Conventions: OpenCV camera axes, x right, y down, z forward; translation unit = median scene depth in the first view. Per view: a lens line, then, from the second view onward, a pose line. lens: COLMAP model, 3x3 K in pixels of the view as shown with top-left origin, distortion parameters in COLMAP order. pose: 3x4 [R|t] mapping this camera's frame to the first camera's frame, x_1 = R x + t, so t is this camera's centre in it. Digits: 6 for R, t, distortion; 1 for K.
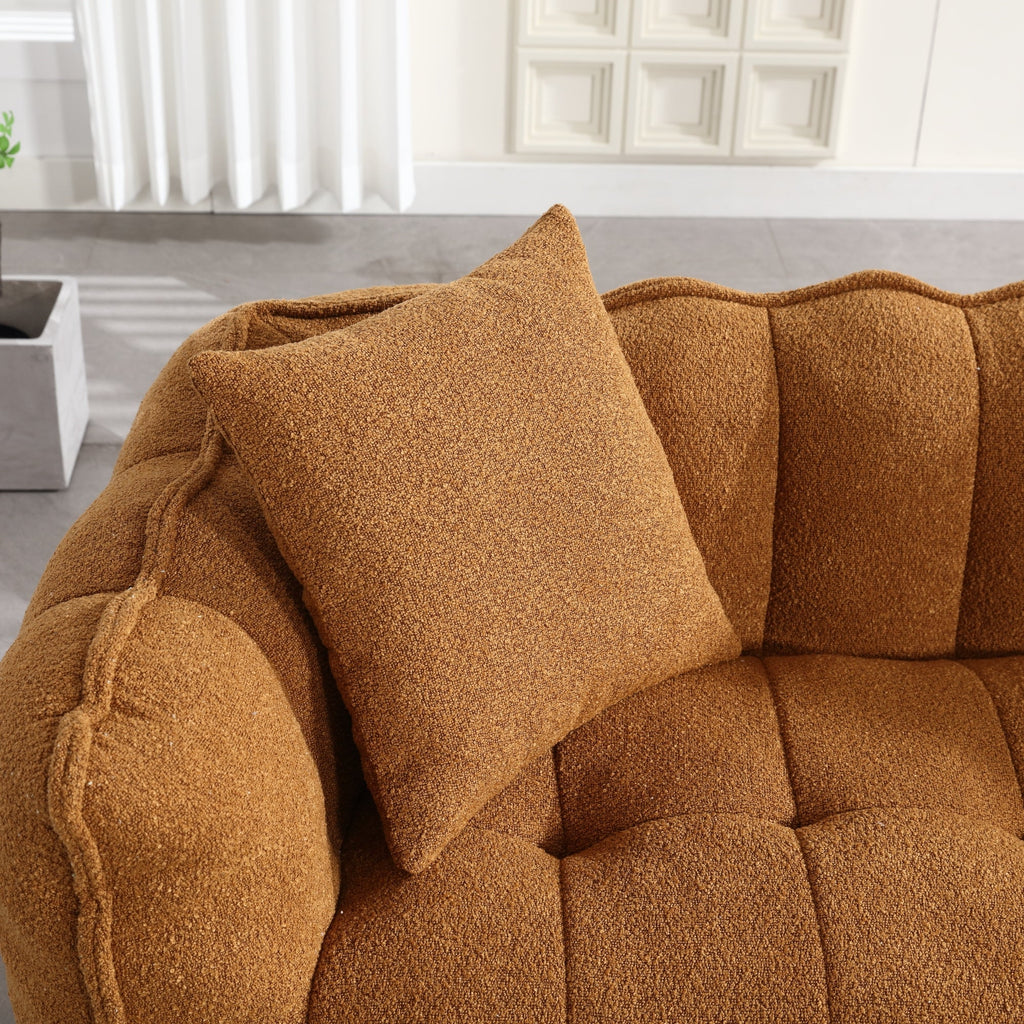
lens RADIAL K [[1919.9, 0, 512.0], [0, 1919.9, 512.0], [0, 0, 1]] dist [0.001379, -0.061946]
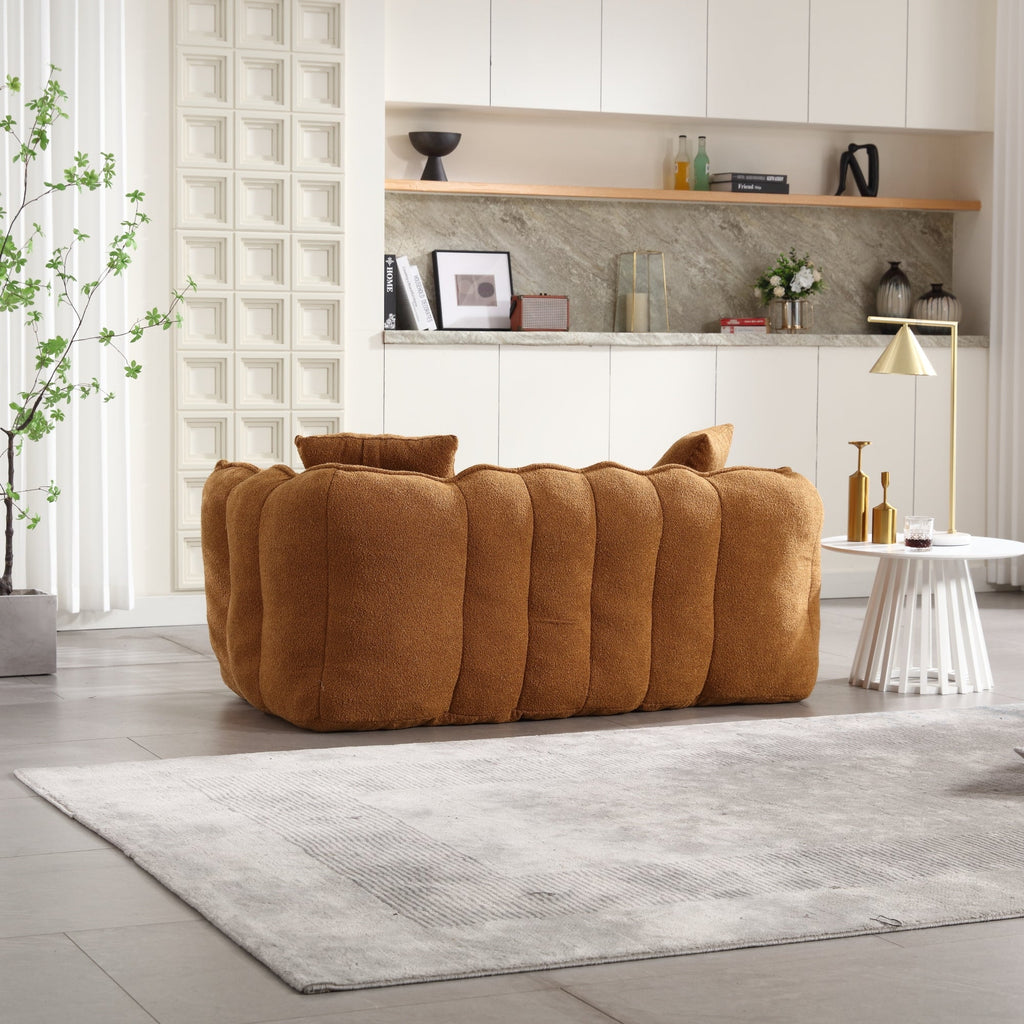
lens RADIAL K [[2409.2, 0, 512.0], [0, 2409.2, 512.0], [0, 0, 1]] dist [0.024562, -0.116033]
pose [[0.923700, -0.047463, 0.380165, -1.260671], [0.214930, 0.885633, -0.411654, 1.672561], [-0.317148, 0.461954, 0.828261, -2.283907]]
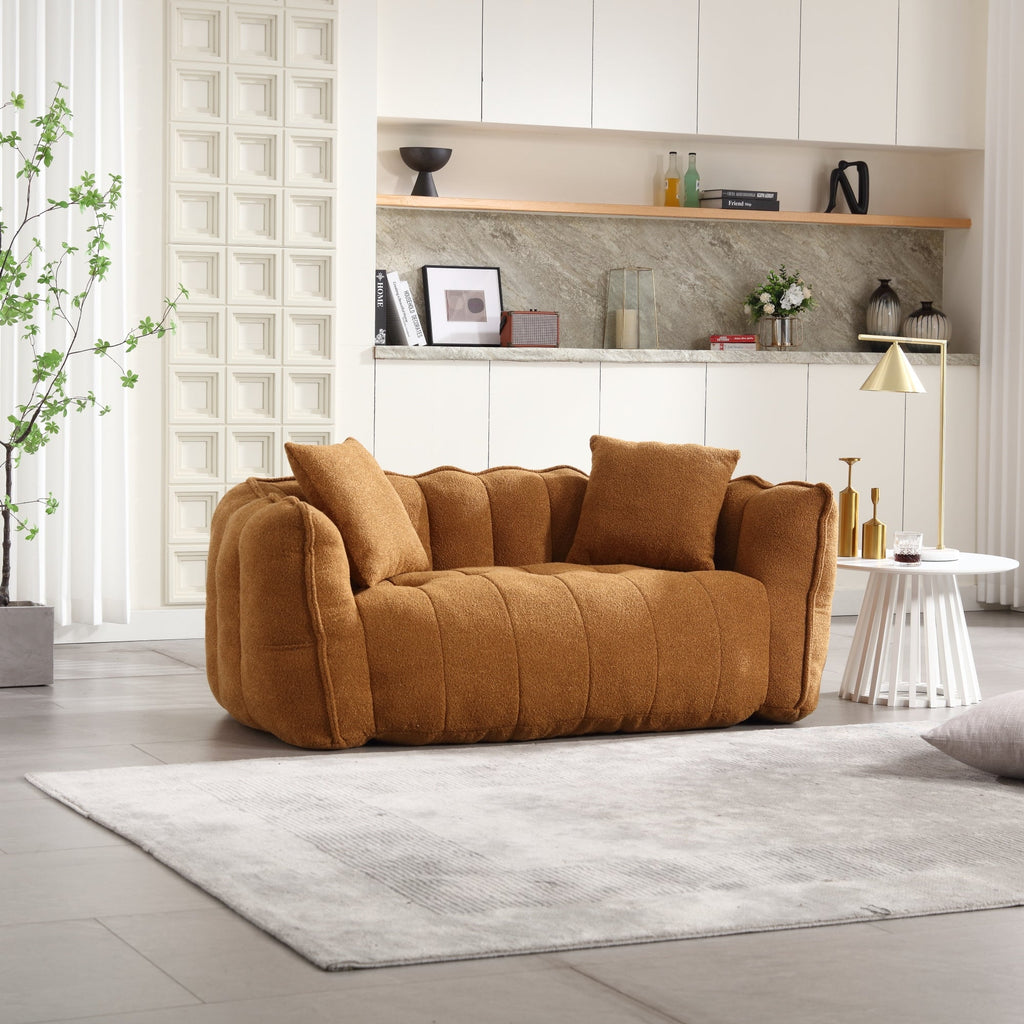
lens RADIAL K [[2528.2, 0, 512.0], [0, 2528.2, 512.0], [0, 0, 1]] dist [0.009581, 0.014816]
pose [[0.919314, -0.040009, 0.391486, -1.398933], [0.216221, 0.882554, -0.417549, 1.784803], [-0.328802, 0.468507, 0.819994, -2.473638]]
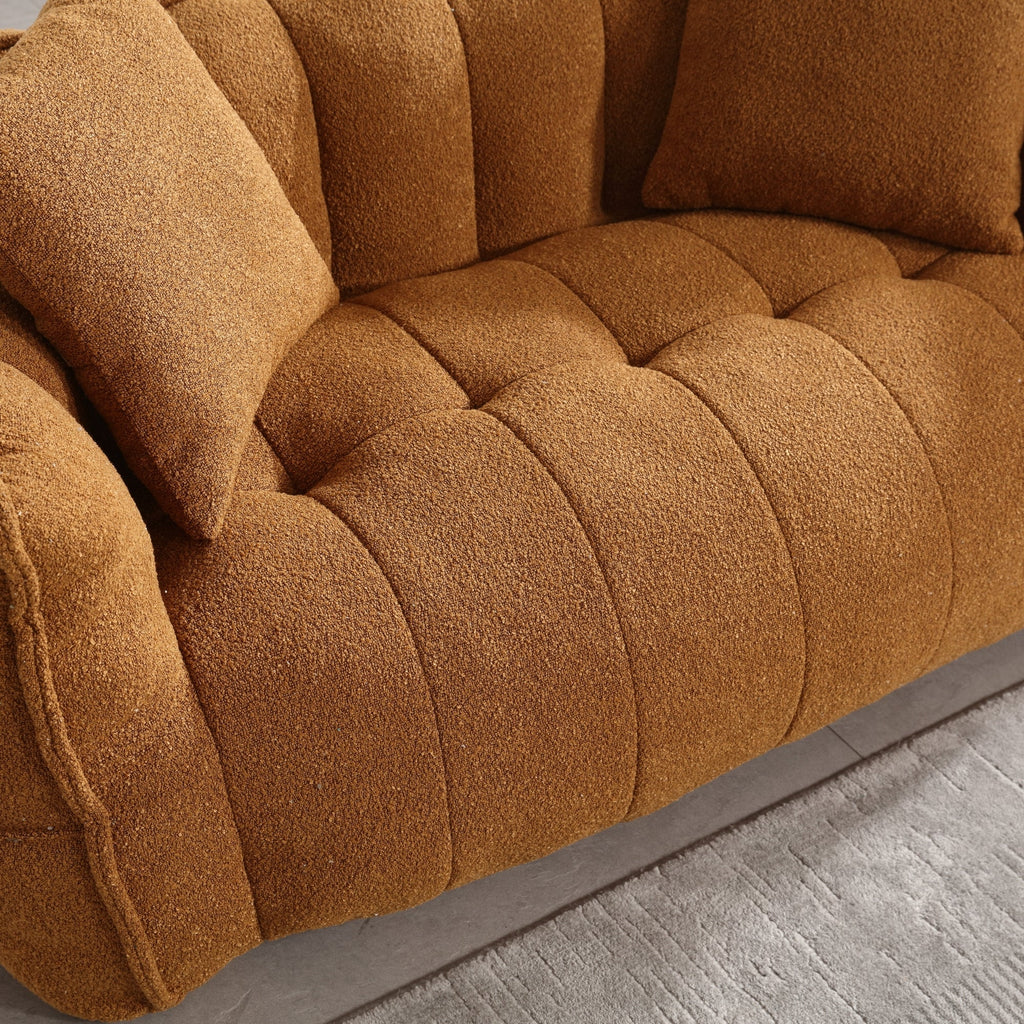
lens RADIAL K [[1864.1, 0, 512.0], [0, 1864.1, 512.0], [0, 0, 1]] dist [0.009811, -0.090501]
pose [[0.844915, -0.310676, 0.435430, -0.345607], [0.249825, 0.948996, 0.192337, 0.006828], [-0.472976, -0.053727, 0.879435, -0.037061]]
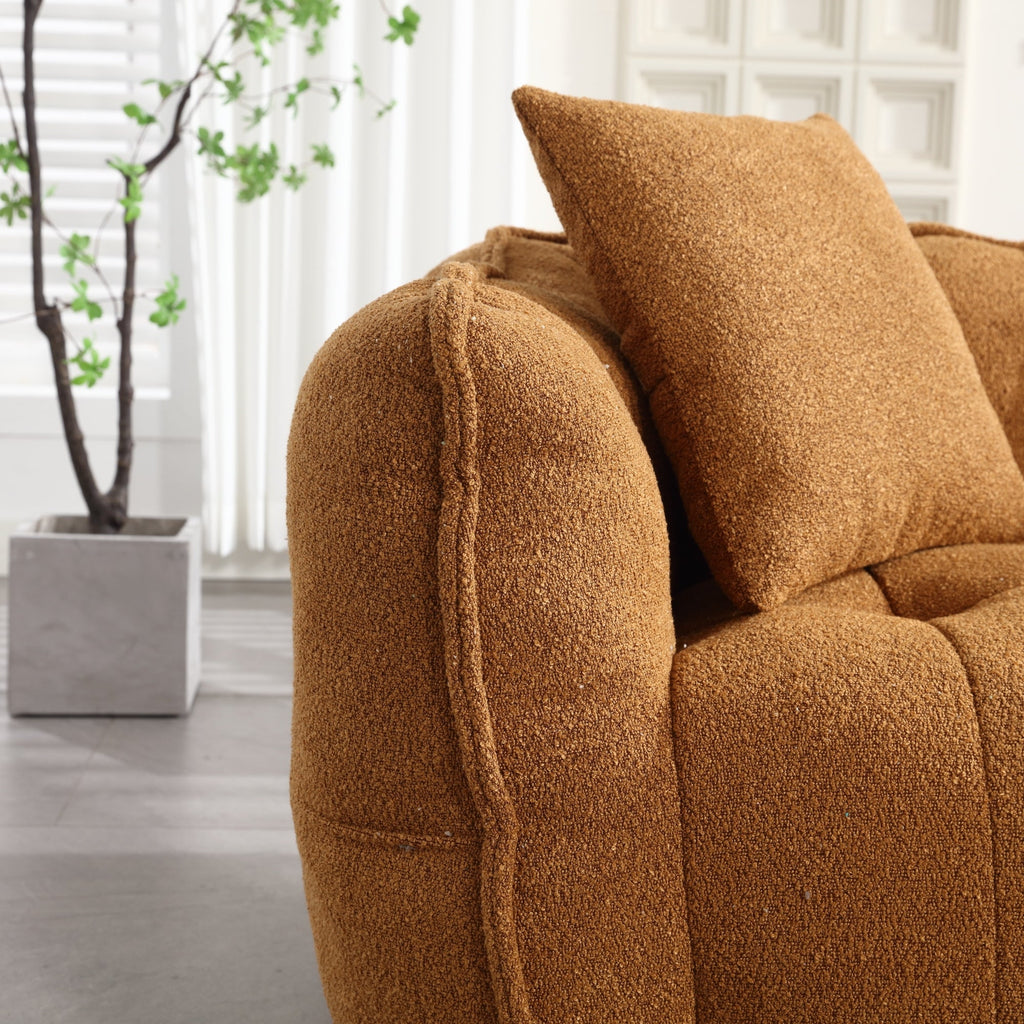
lens RADIAL K [[2053.6, 0, 512.0], [0, 2053.6, 512.0], [0, 0, 1]] dist [0.002409, -0.053655]
pose [[0.999440, -0.004914, 0.033111, -0.183660], [0.017609, 0.918429, -0.395194, 0.483058], [-0.028468, 0.395556, 0.918001, 0.102791]]
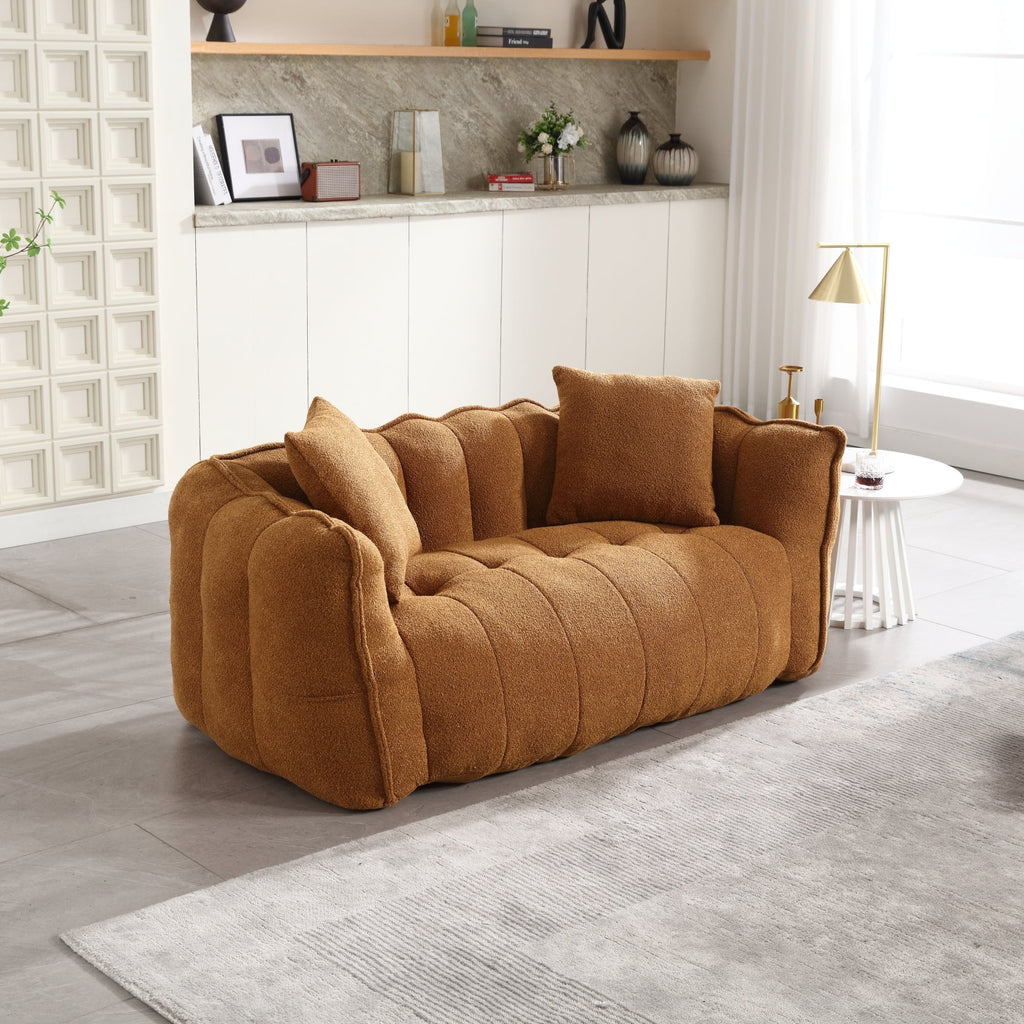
lens RADIAL K [[1892.1, 0, 512.0], [0, 1892.1, 512.0], [0, 0, 1]] dist [0.001864, -0.013480]
pose [[0.772285, -0.165476, 0.613346, -1.456443], [0.335529, 0.926078, -0.172628, 0.549196], [-0.539441, 0.339113, 0.770718, -1.135965]]
